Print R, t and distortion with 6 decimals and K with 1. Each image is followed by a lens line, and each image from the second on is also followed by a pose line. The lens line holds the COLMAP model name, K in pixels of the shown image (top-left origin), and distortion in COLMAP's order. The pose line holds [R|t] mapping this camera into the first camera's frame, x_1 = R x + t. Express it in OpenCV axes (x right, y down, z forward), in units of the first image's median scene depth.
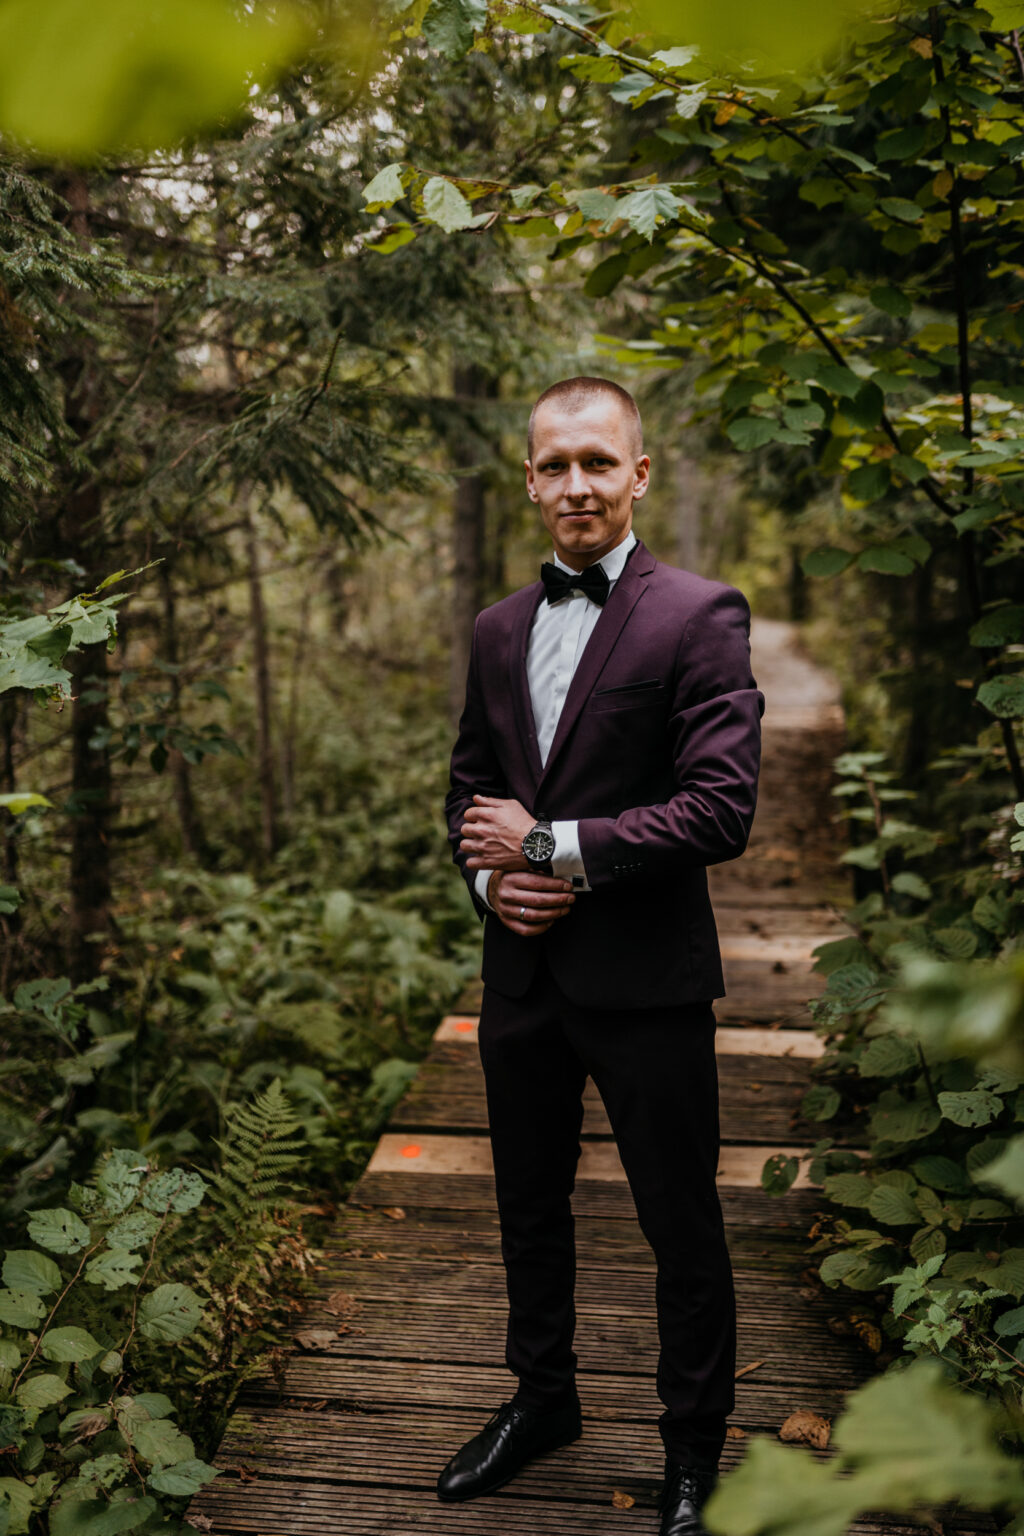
lens RADIAL K [[1470.7, 0, 514.5], [0, 1470.7, 764.7], [0, 0, 1]] dist [0.061671, -0.098650]
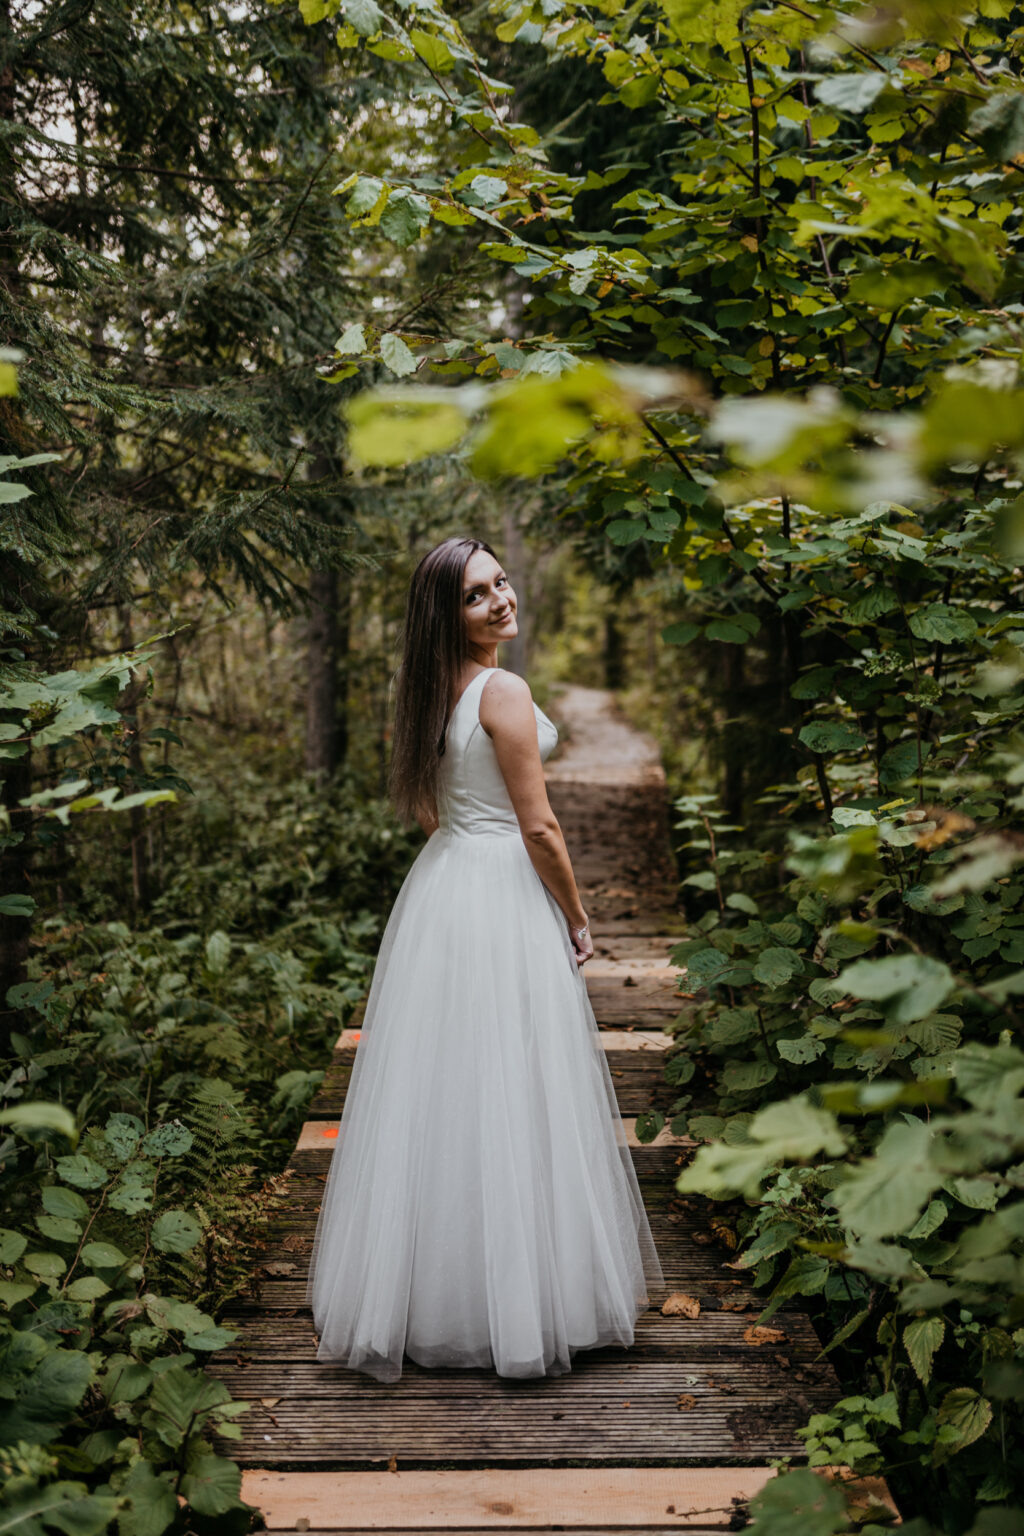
lens RADIAL K [[1470.7, 0, 514.5], [0, 1470.7, 764.7], [0, 0, 1]] dist [0.061671, -0.098650]
pose [[0.992052, -0.002900, 0.125797, -0.082504], [0.008605, 0.998958, -0.044829, 0.028758], [-0.125536, 0.045555, 0.991043, -0.210254]]
